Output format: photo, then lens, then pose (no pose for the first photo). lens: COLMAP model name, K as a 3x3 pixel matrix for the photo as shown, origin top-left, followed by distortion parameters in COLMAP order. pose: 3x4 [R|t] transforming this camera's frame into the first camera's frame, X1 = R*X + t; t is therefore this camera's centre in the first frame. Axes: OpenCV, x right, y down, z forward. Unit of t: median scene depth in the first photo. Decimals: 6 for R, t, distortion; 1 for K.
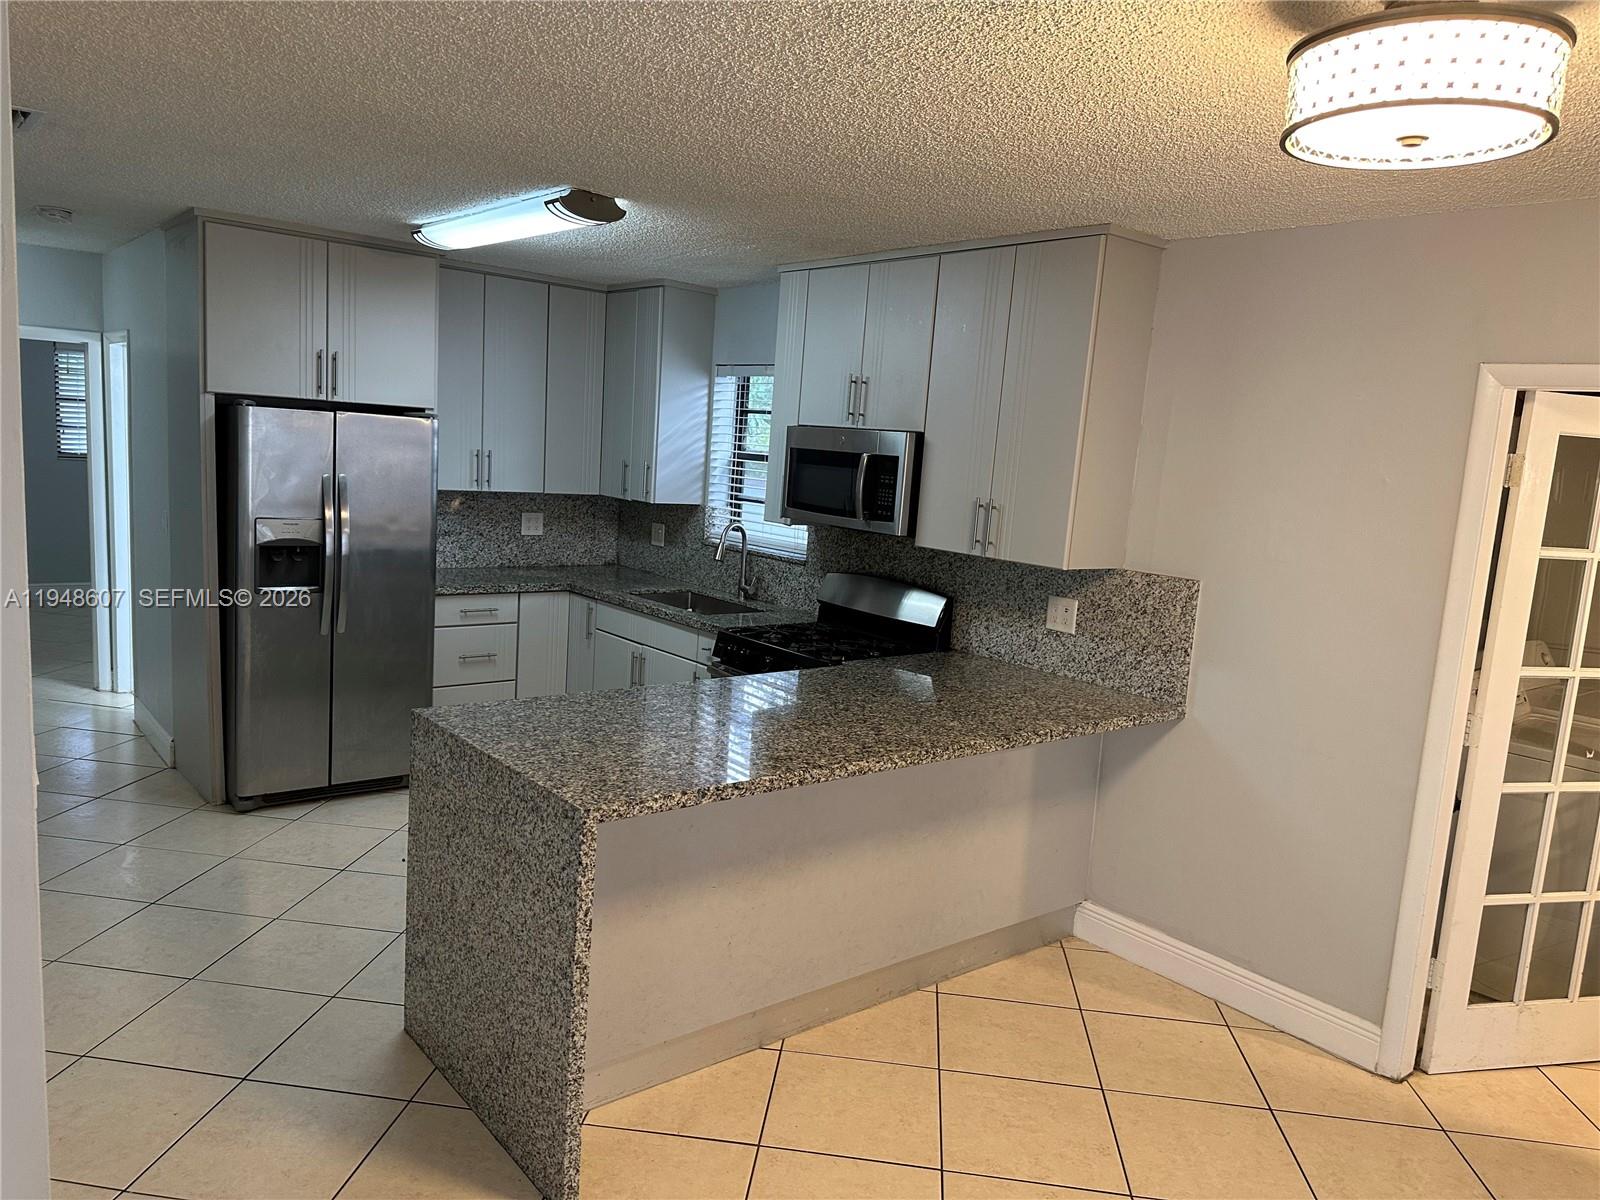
lens RADIAL K [[1104.8, 0, 800.0], [0, 1104.8, 600.0], [0, 0, 1]] dist [0.092045, -0.000170]
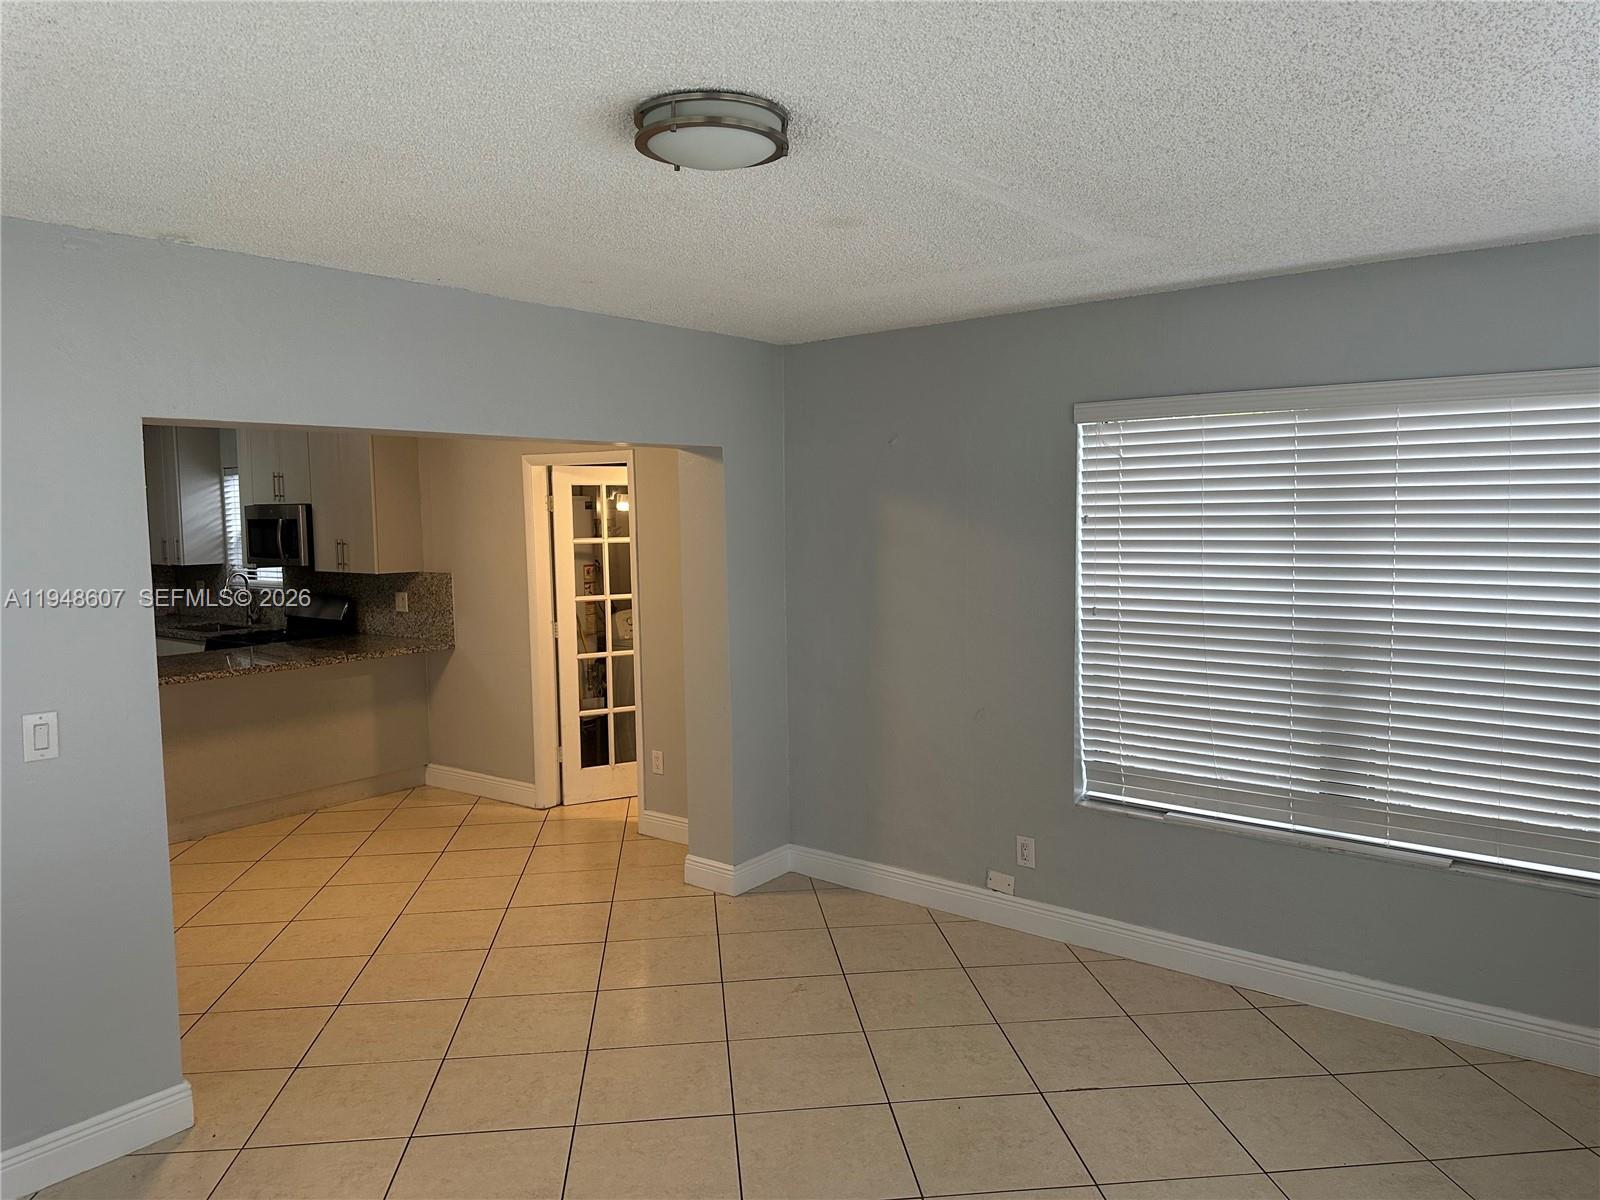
lens RADIAL K [[1115.3, 0, 800.0], [0, 1115.3, 600.0], [0, 0, 1]] dist [0.005310, 0.000441]
pose [[0.971976, -0.101587, 0.211998, 0.453963], [0.112597, 0.992815, -0.040493, 0.145333], [-0.206361, 0.063229, 0.976431, -0.798851]]
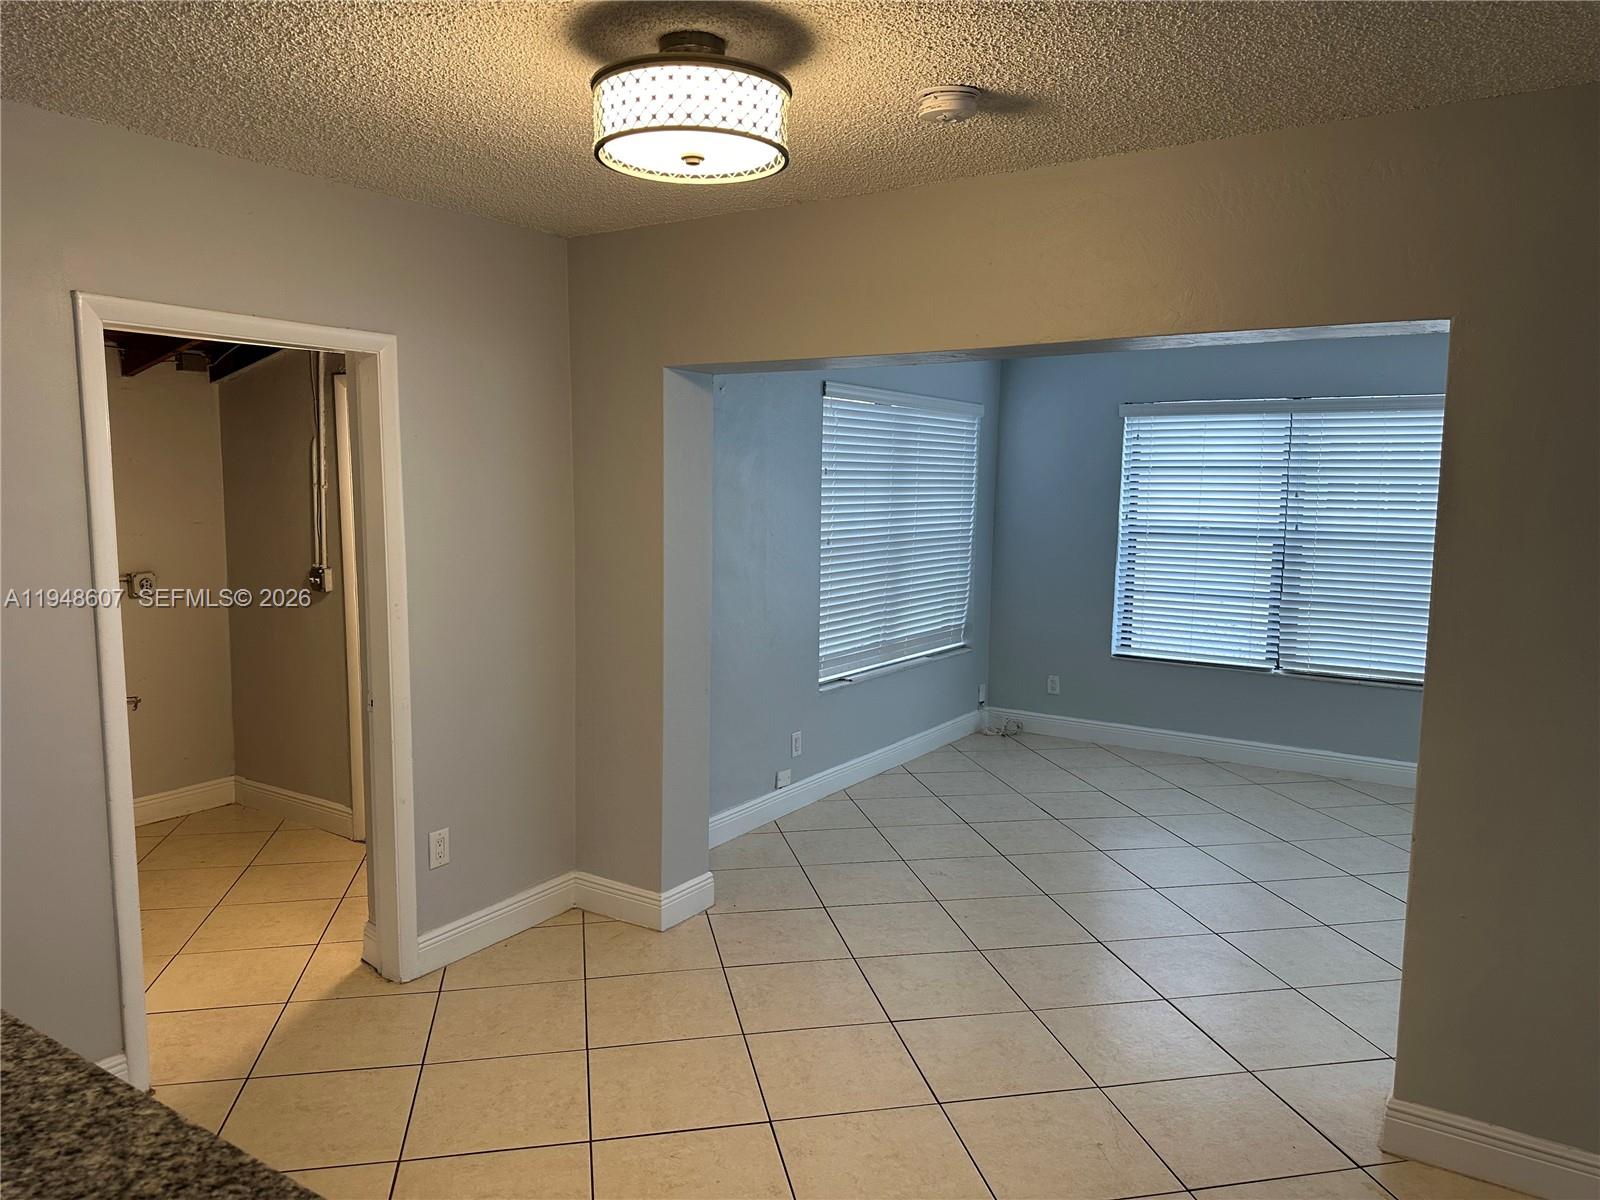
lens RADIAL K [[1115.3, 0, 800.0], [0, 1115.3, 600.0], [0, 0, 1]] dist [0.005310, 0.000441]
pose [[-0.321641, -0.175447, 0.930465, -0.636763], [0.095269, 0.971700, 0.216154, -0.170666], [-0.942057, 0.158169, -0.295824, 1.151740]]
